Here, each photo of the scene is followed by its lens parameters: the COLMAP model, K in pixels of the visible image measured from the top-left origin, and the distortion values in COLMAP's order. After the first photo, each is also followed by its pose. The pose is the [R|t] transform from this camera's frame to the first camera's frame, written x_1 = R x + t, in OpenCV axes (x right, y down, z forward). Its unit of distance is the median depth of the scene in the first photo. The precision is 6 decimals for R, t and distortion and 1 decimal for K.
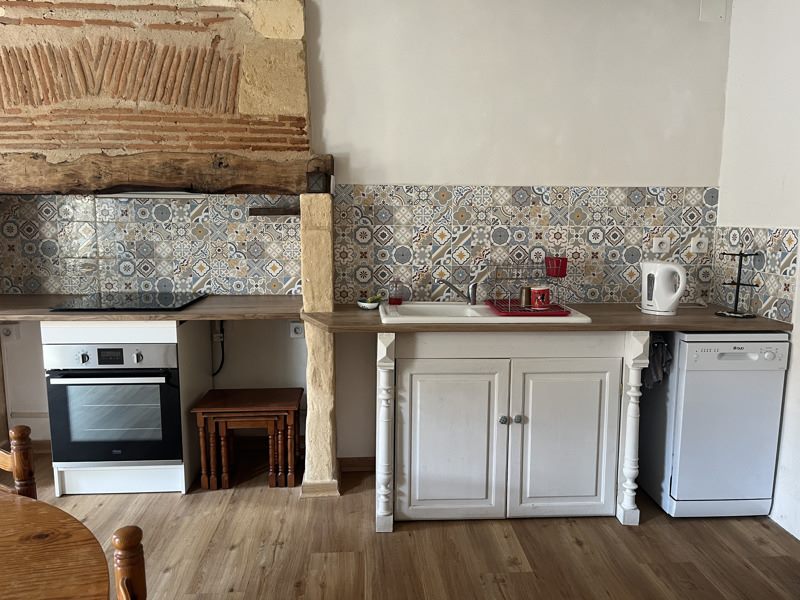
lens RADIAL K [[618.9, 0, 400.0], [0, 618.9, 300.0], [0, 0, 1]] dist [0.061456, -0.087738]
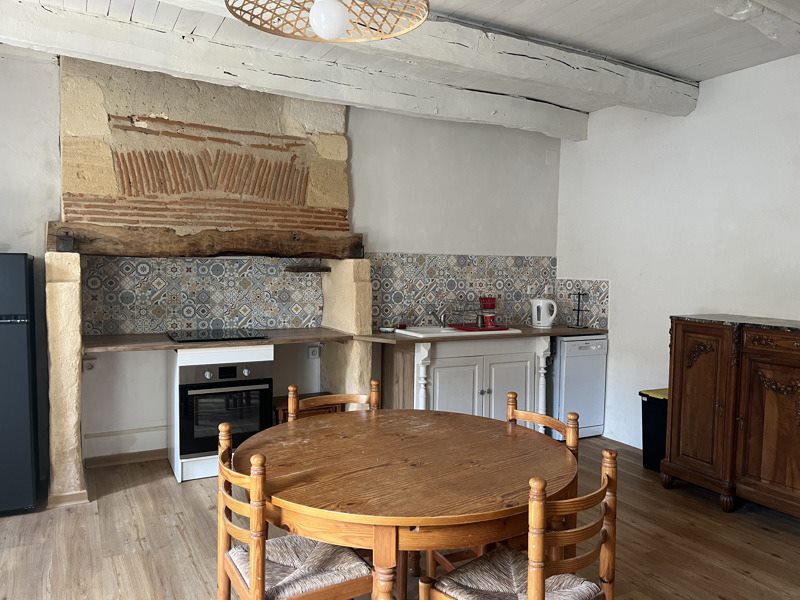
lens RADIAL K [[618.9, 0, 400.0], [0, 618.9, 300.0], [0, 0, 1]] dist [0.061456, -0.087738]
pose [[0.908354, -0.017319, 0.417844, -0.684136], [0.049252, 0.996619, -0.065760, 0.038052], [-0.415293, 0.080313, 0.906136, -0.434248]]
